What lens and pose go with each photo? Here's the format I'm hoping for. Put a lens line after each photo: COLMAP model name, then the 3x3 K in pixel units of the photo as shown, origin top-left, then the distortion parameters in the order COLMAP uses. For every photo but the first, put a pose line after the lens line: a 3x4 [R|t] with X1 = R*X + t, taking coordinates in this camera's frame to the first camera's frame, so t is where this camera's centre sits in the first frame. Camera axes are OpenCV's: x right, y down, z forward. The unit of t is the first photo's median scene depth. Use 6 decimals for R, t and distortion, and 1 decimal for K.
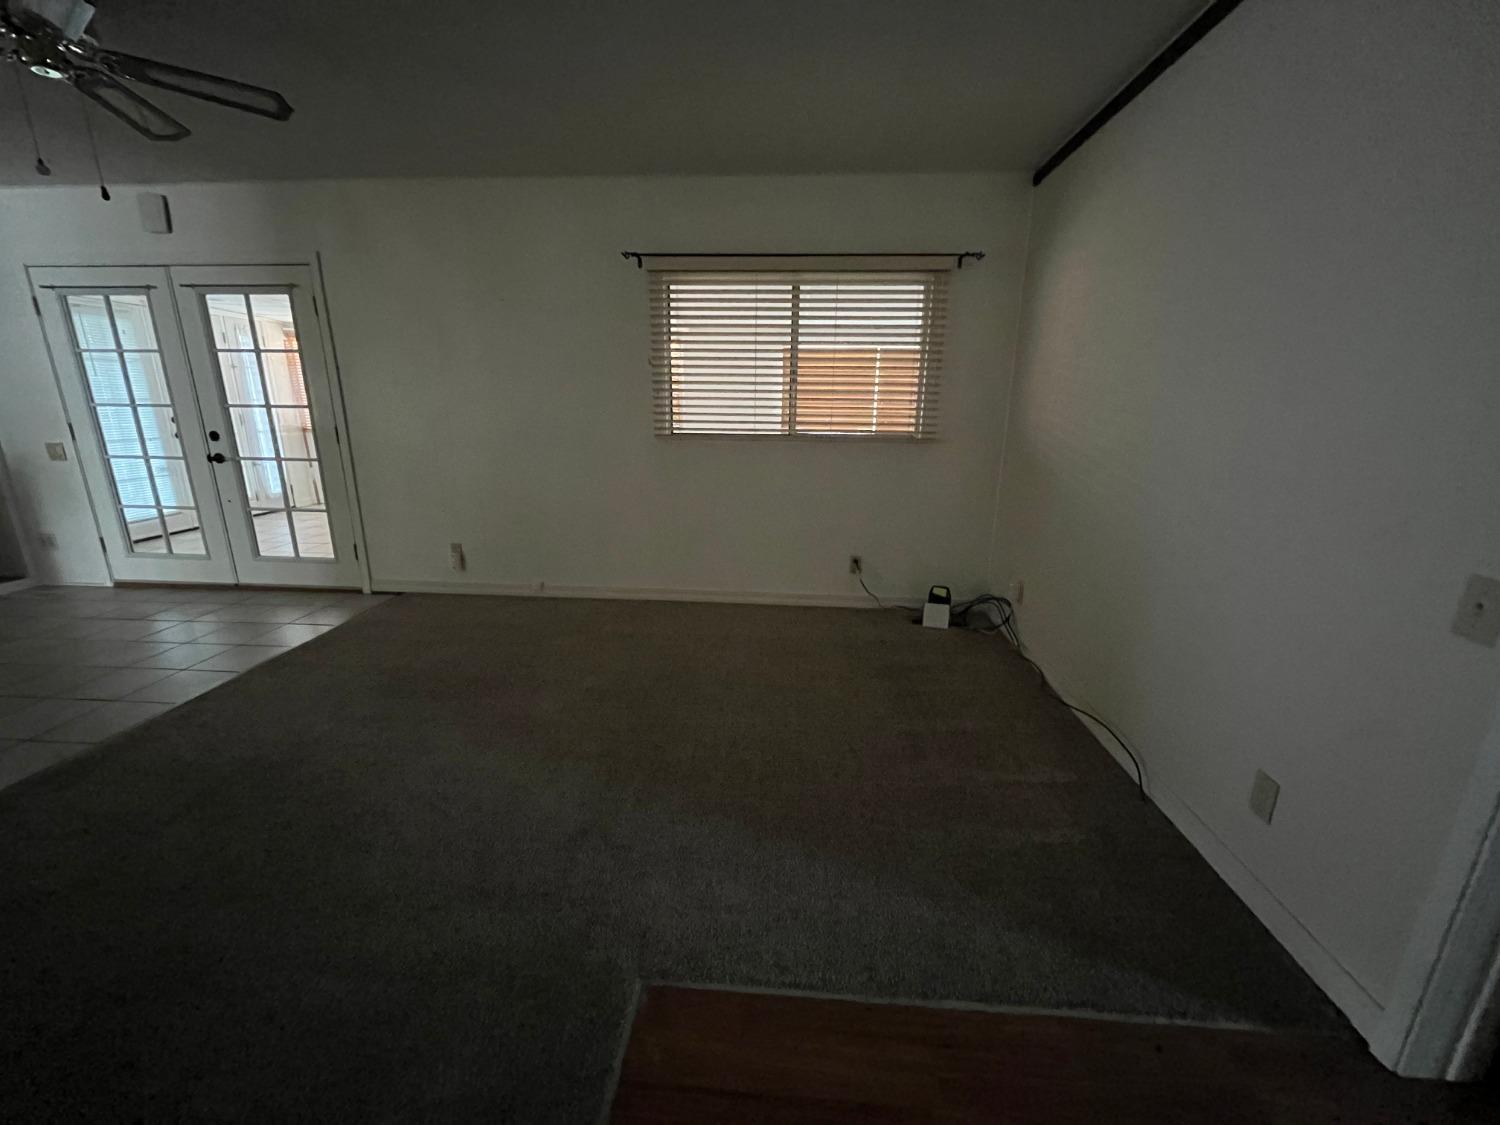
lens RADIAL K [[604.7, 0, 751.6], [0, 604.7, 563.2], [0, 0, 1]] dist [-0.002558, 0.000342]
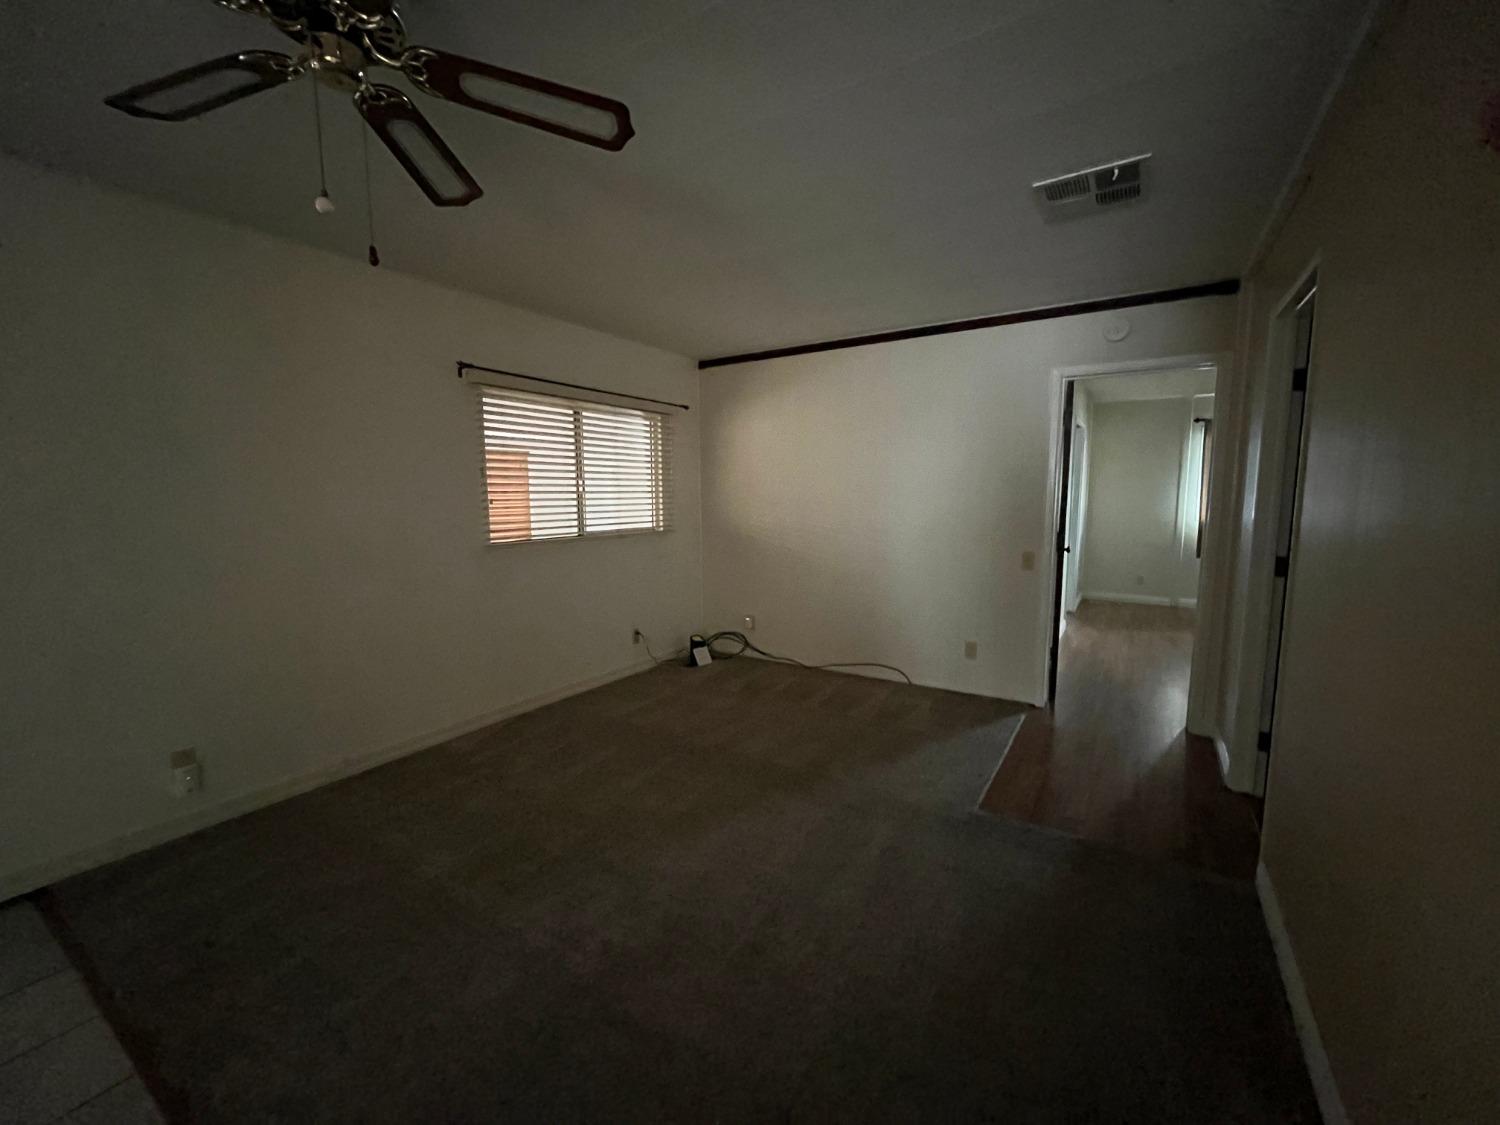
lens RADIAL K [[604.7, 0, 751.6], [0, 604.7, 563.2], [0, 0, 1]] dist [-0.002558, 0.000342]
pose [[0.476546, -0.116800, 0.871356, -0.805181], [0.239322, 0.970940, -0.000737, -0.088935], [-0.845949, 0.208886, 0.490650, 0.195252]]
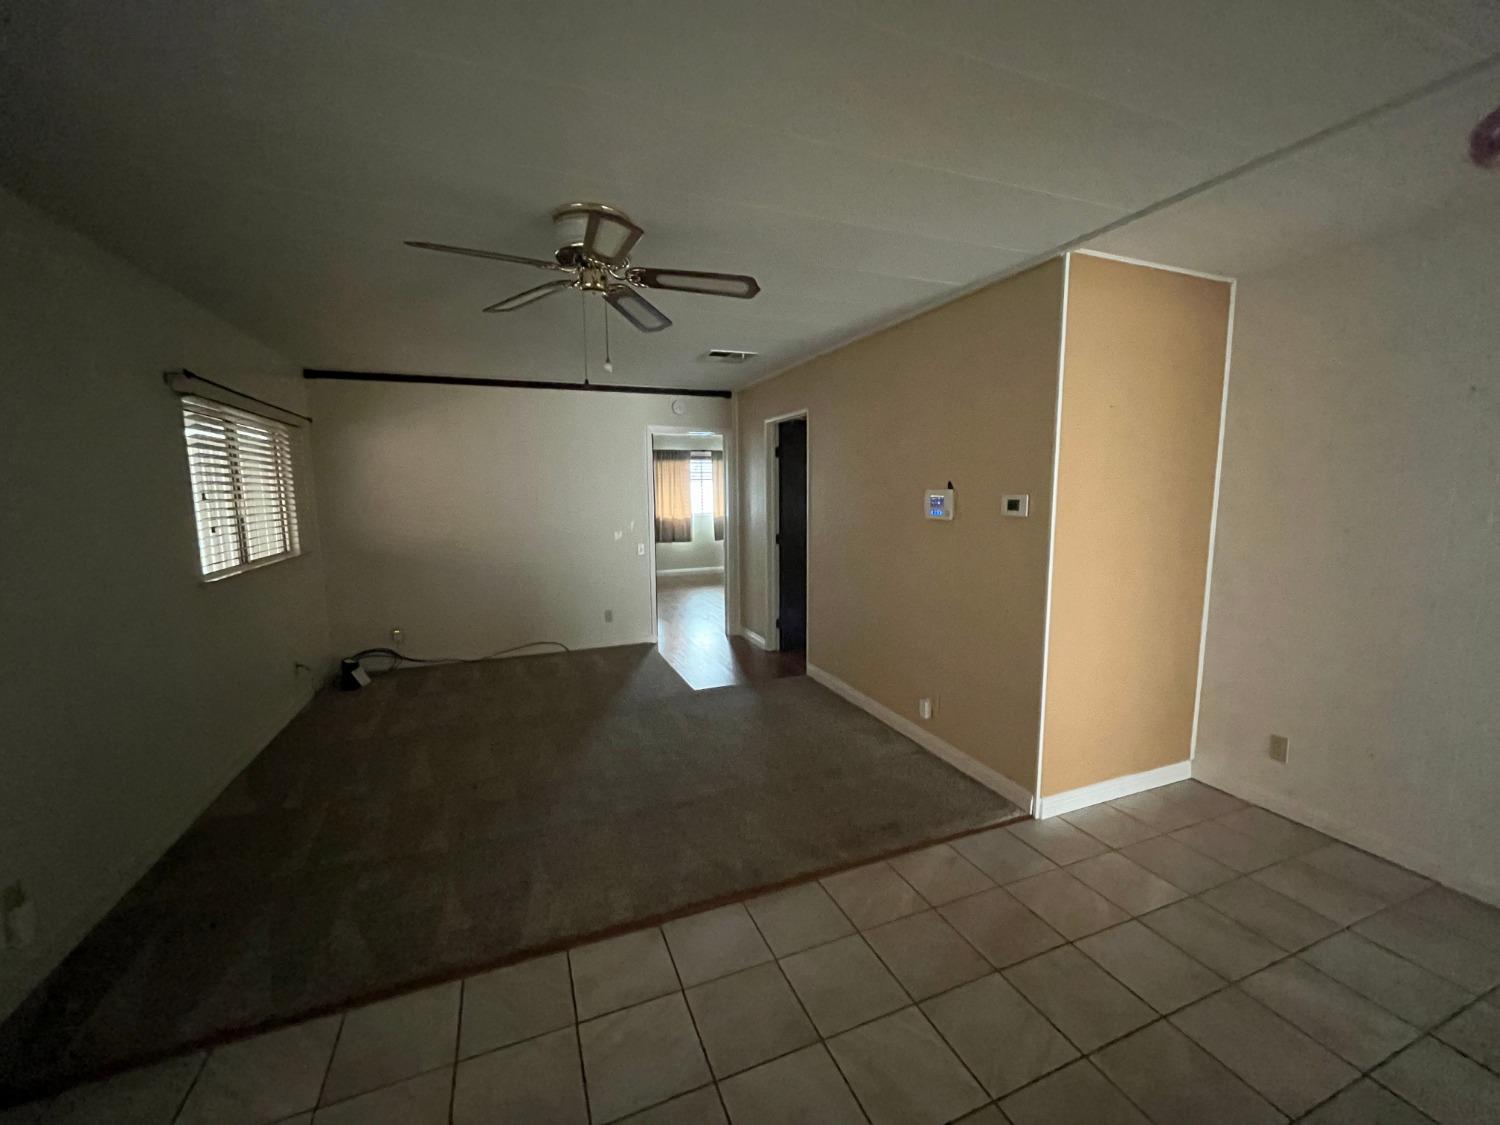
lens RADIAL K [[604.7, 0, 751.6], [0, 604.7, 563.2], [0, 0, 1]] dist [-0.002558, 0.000342]
pose [[-0.437559, -0.116886, 0.891560, -1.227497], [0.236569, 0.941621, 0.239552, -0.264024], [-0.867512, 0.315733, -0.384363, 0.687888]]
